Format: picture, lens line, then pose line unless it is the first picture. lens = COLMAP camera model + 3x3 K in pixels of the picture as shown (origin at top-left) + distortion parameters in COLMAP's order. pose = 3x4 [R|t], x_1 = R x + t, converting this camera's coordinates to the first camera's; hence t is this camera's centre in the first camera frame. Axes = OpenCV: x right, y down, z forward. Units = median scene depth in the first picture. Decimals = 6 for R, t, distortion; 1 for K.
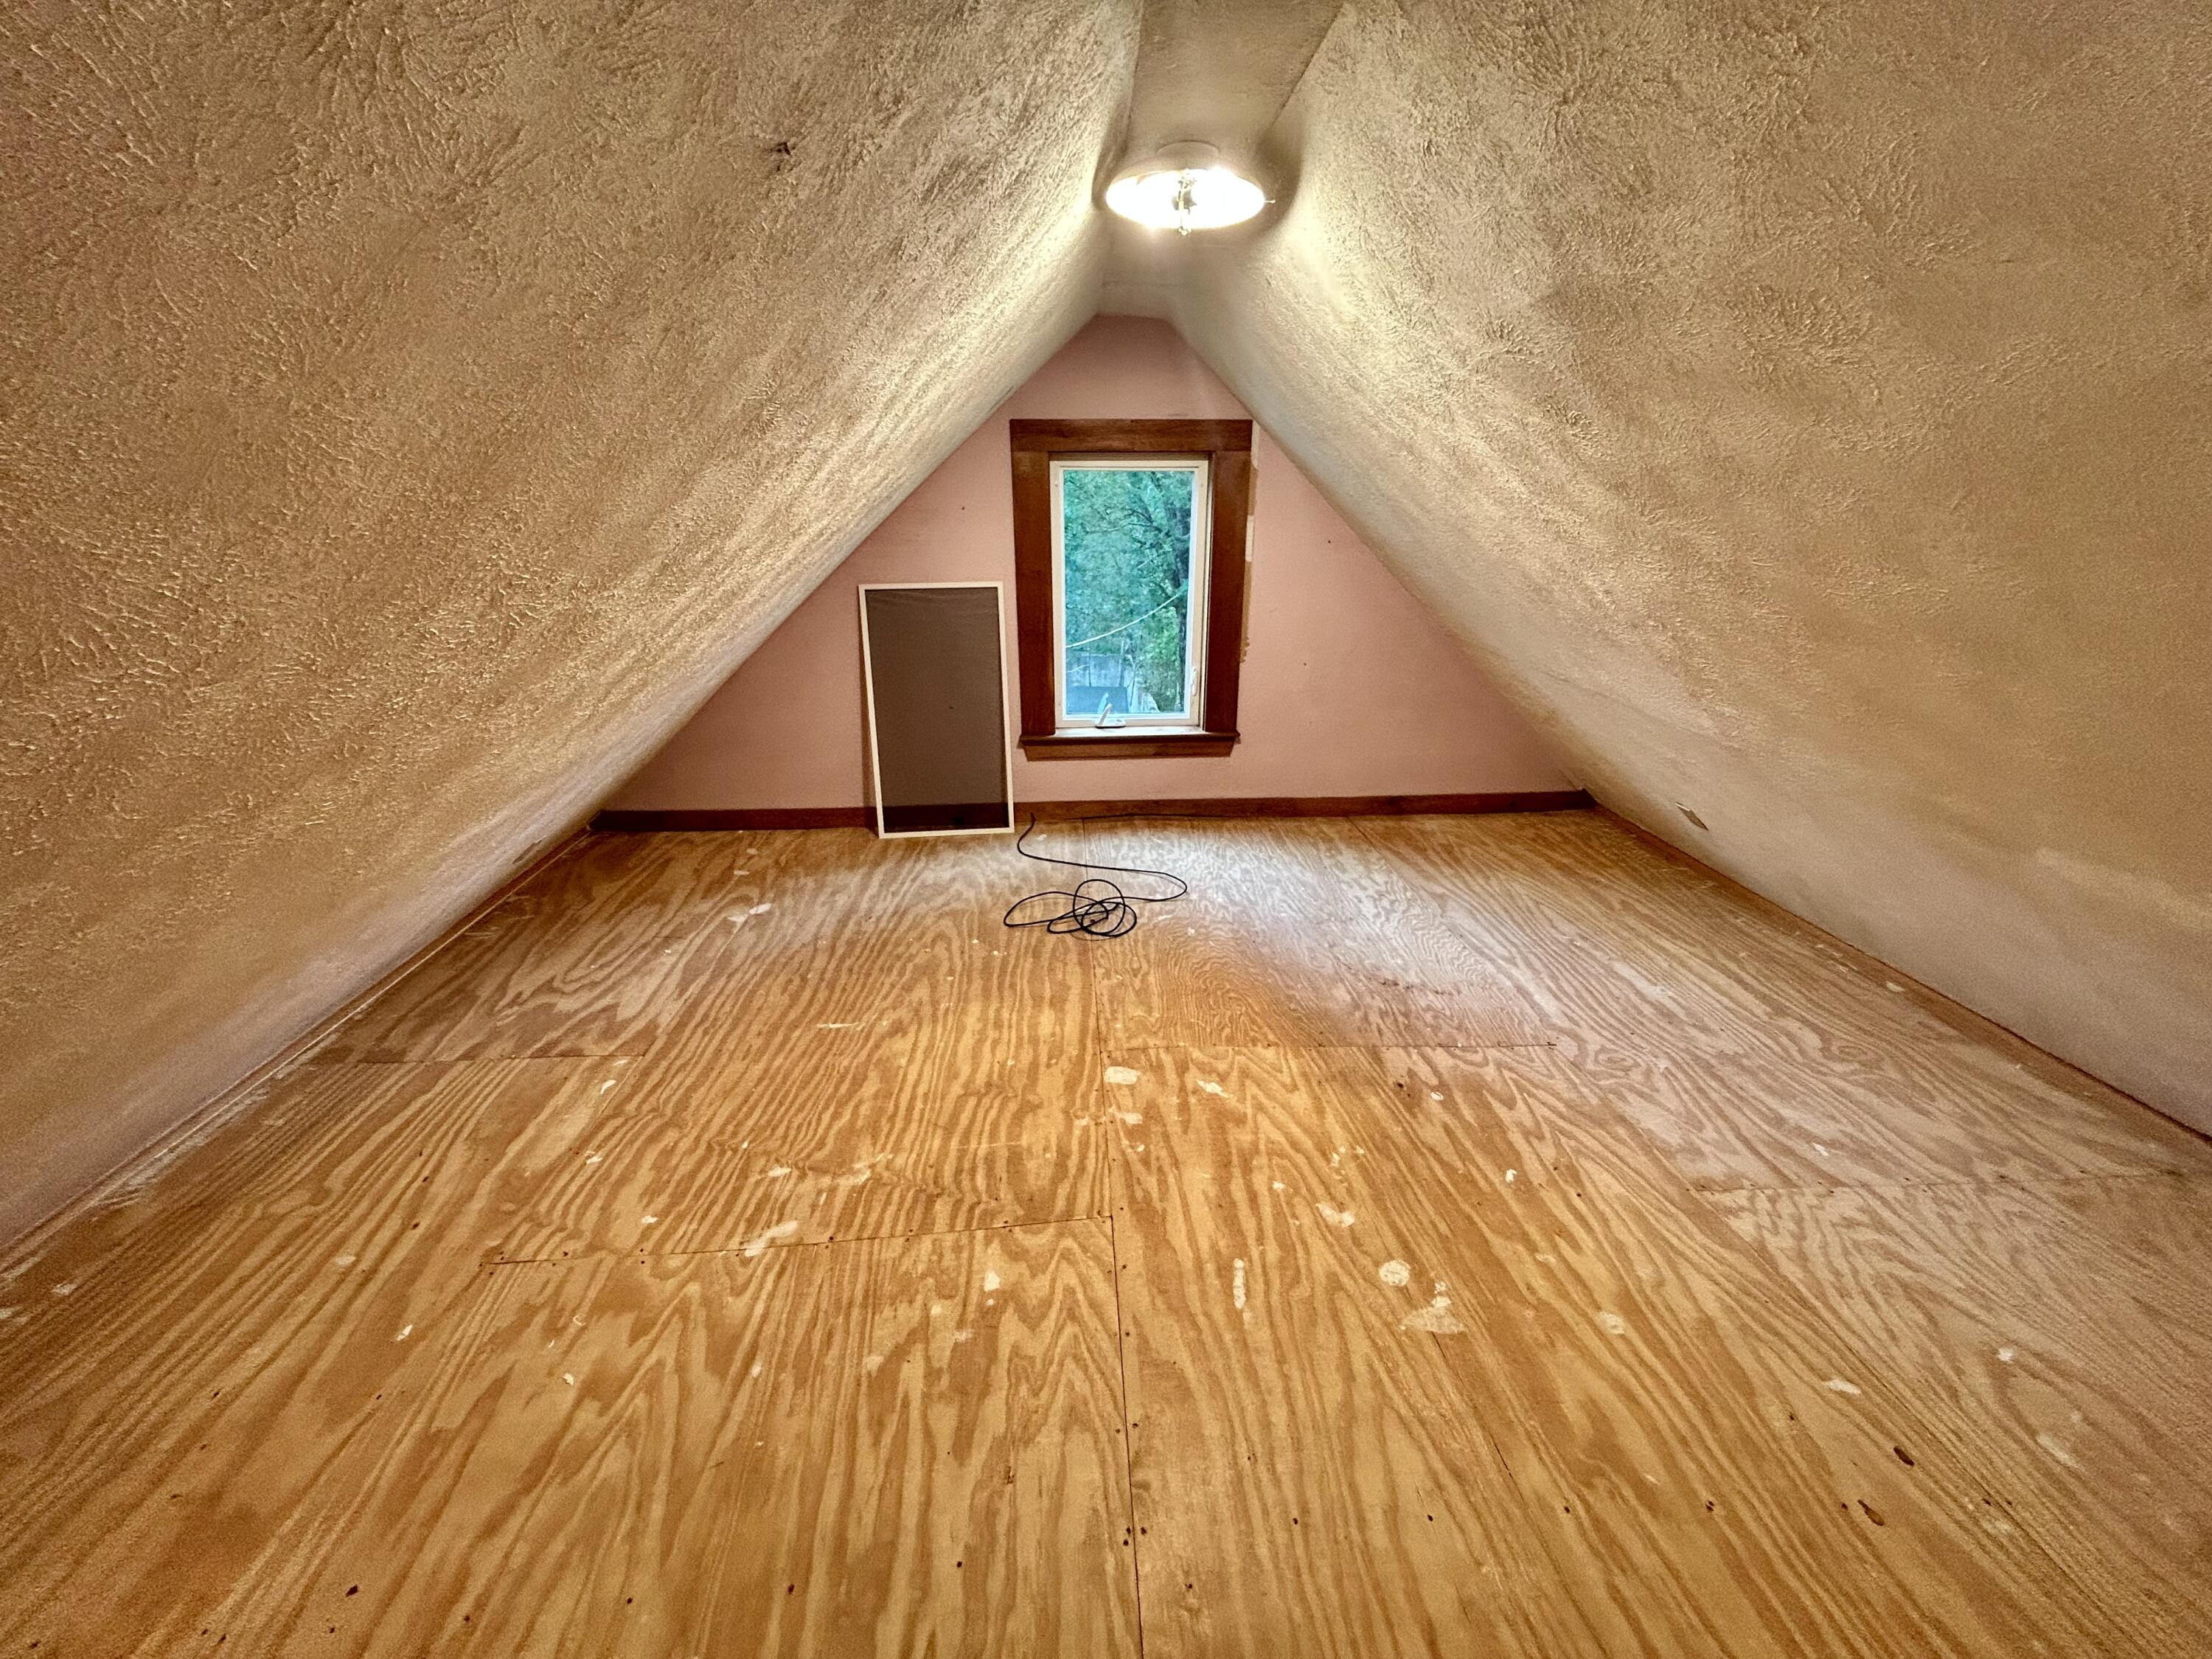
lens RADIAL K [[893.3, 0, 1101.8], [0, 893.3, 835.7], [0, 0, 1]] dist [-0.001063, 0.000038]
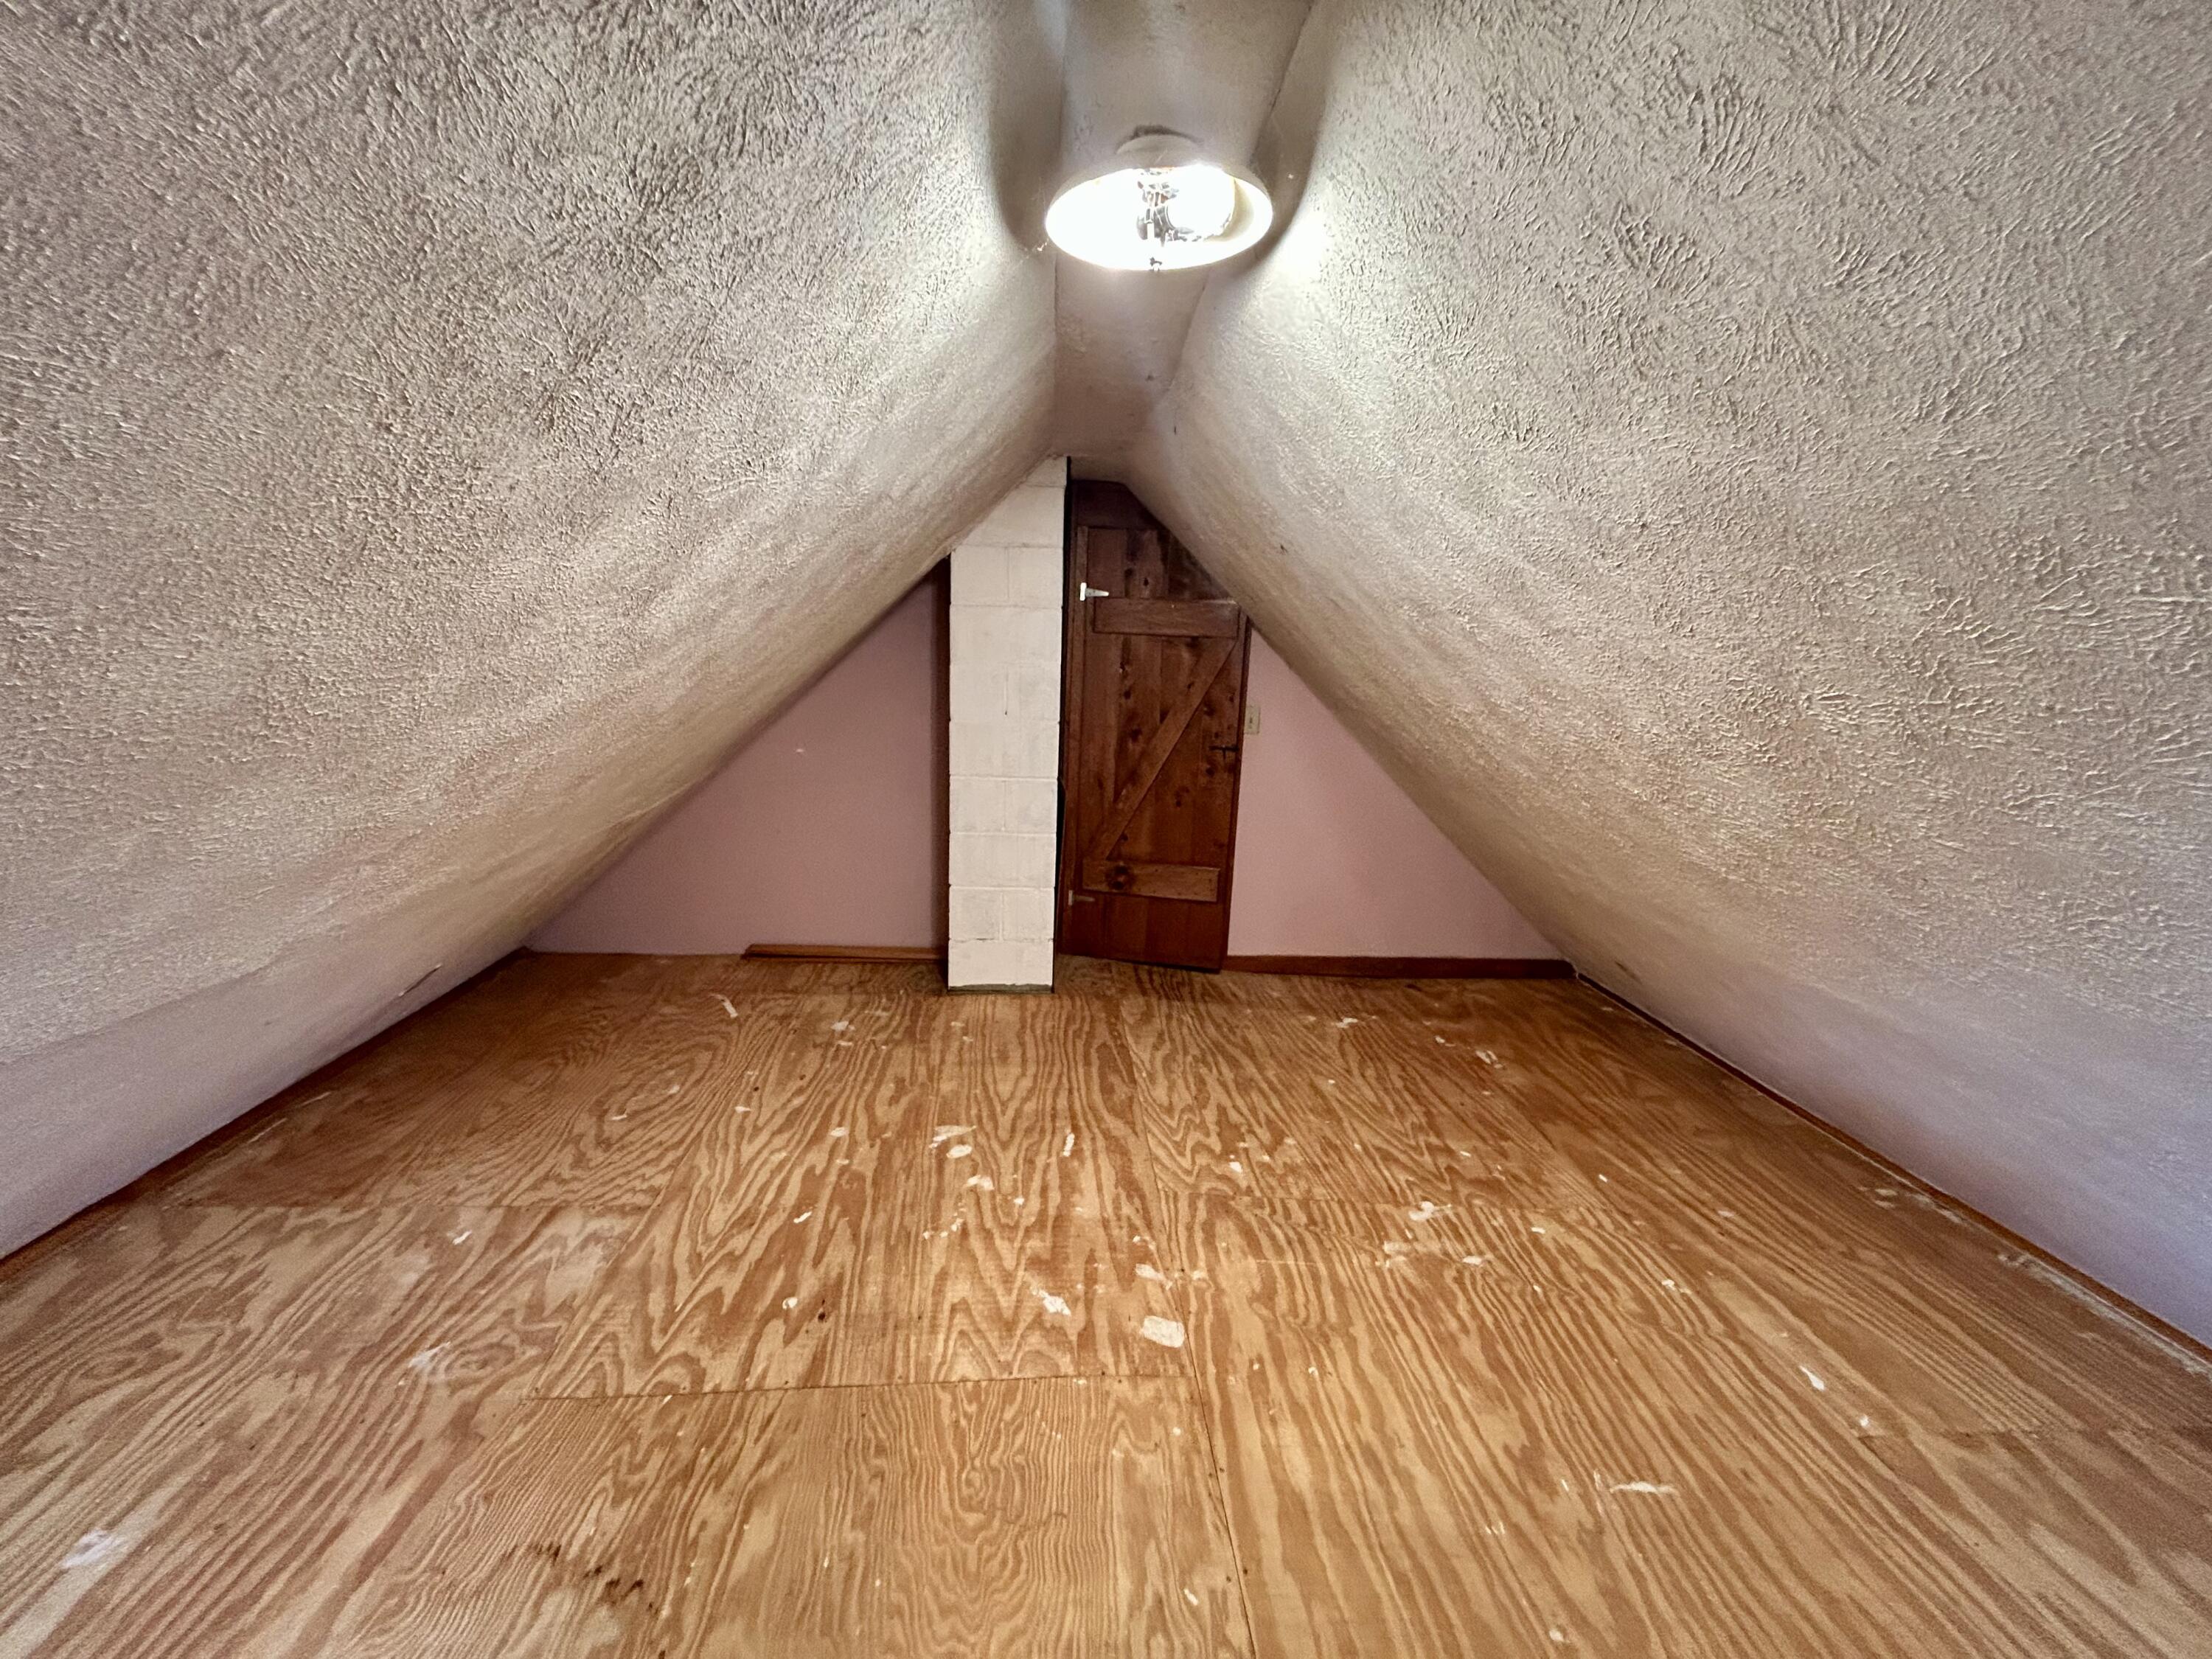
lens RADIAL K [[893.3, 0, 1101.8], [0, 893.3, 835.7], [0, 0, 1]] dist [-0.001063, 0.000038]
pose [[-0.999110, -0.031467, -0.028087, 0.127349], [-0.041490, 0.853058, 0.520163, -0.588633], [0.007592, 0.520866, -0.853605, 1.628124]]
